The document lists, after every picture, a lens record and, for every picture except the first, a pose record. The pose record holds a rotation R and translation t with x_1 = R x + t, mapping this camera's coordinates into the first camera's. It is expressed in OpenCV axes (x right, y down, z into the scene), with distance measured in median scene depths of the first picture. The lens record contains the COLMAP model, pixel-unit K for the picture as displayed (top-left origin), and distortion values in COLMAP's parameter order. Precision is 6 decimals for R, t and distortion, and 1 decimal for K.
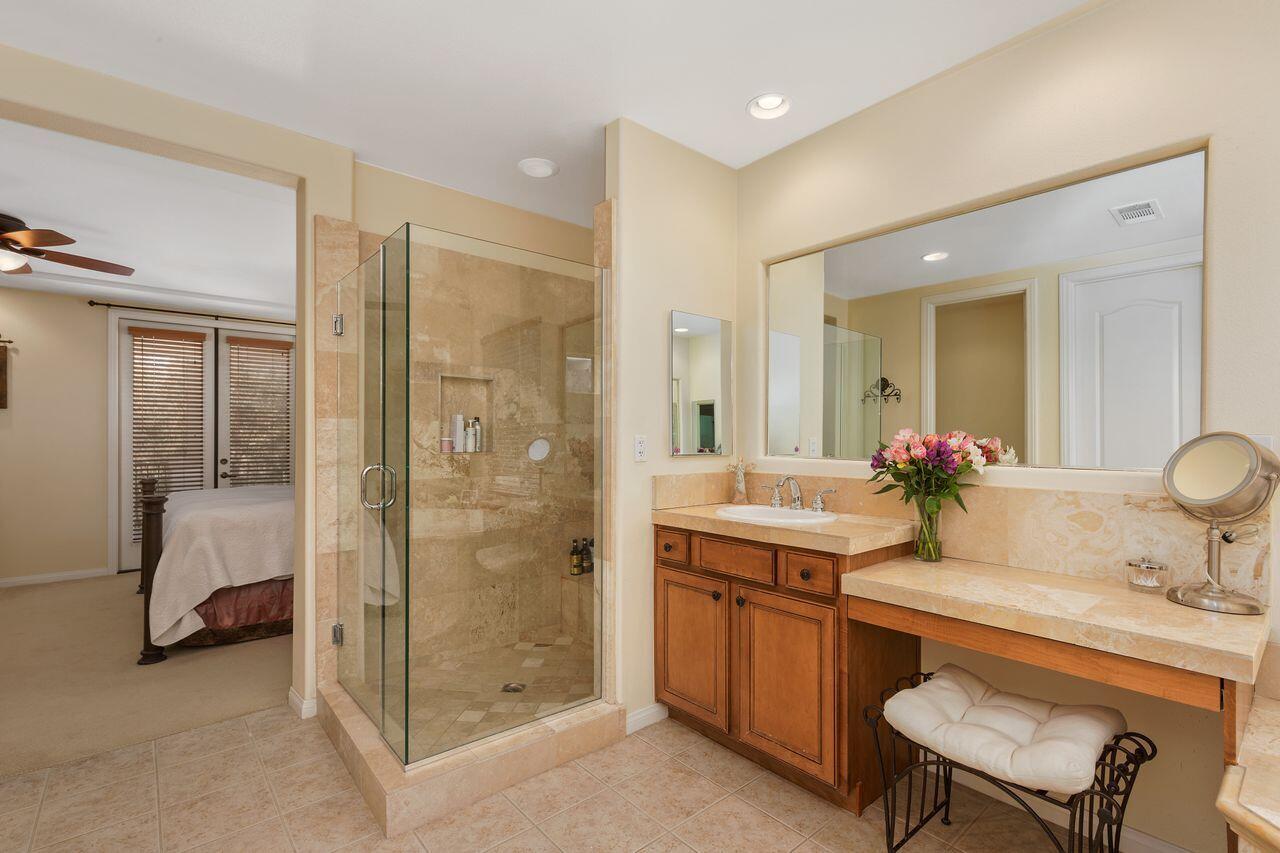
lens RADIAL K [[580.2, 0, 646.4], [0, 580.2, 435.2], [0, 0, 1]] dist [-0.000330, -0.000007]
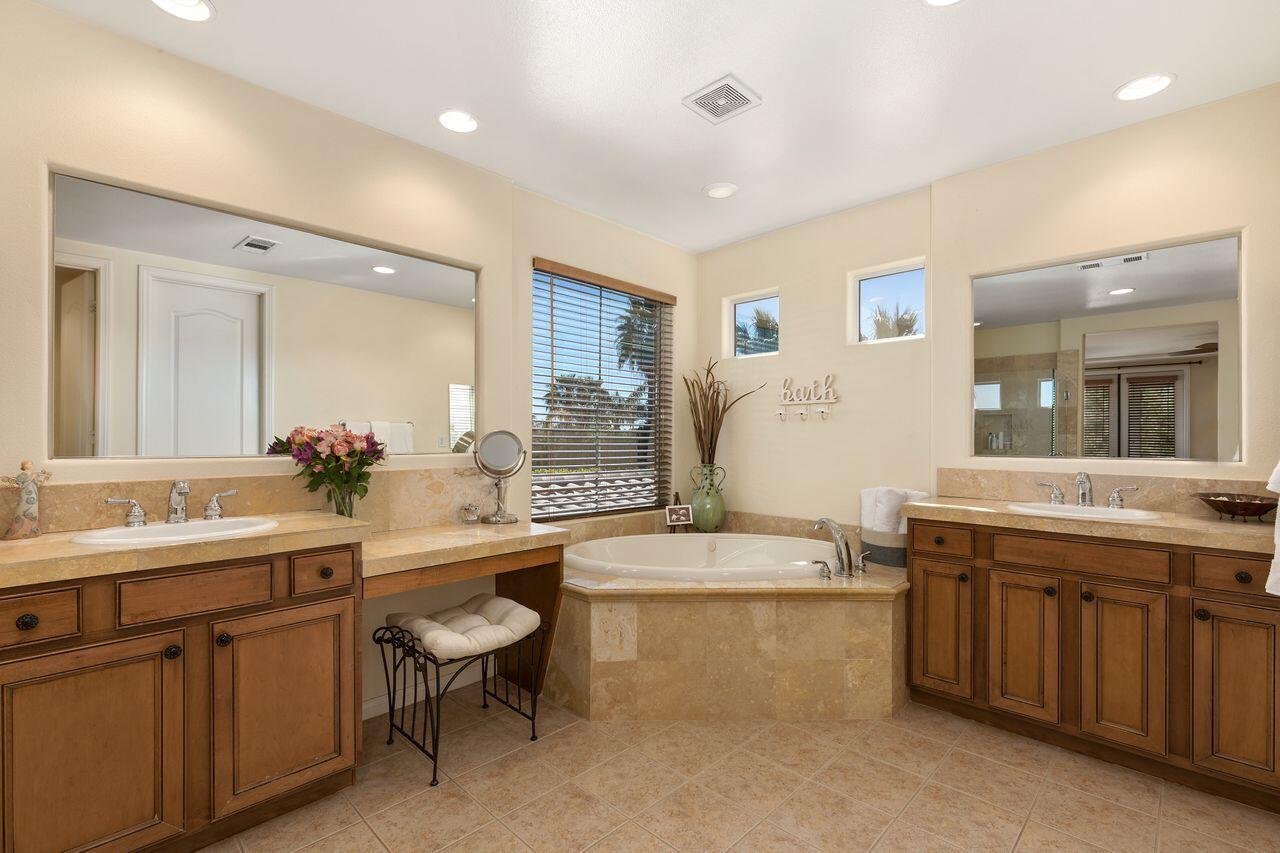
lens RADIAL K [[580.2, 0, 645.9], [0, 580.2, 432.0], [0, 0, 1]] dist [-0.000330, -0.000007]
pose [[-0.101004, 0.003024, 0.994881, -0.735896], [-0.006590, 0.999971, -0.003709, 0.003613], [-0.994864, -0.006931, -0.100981, 0.554453]]
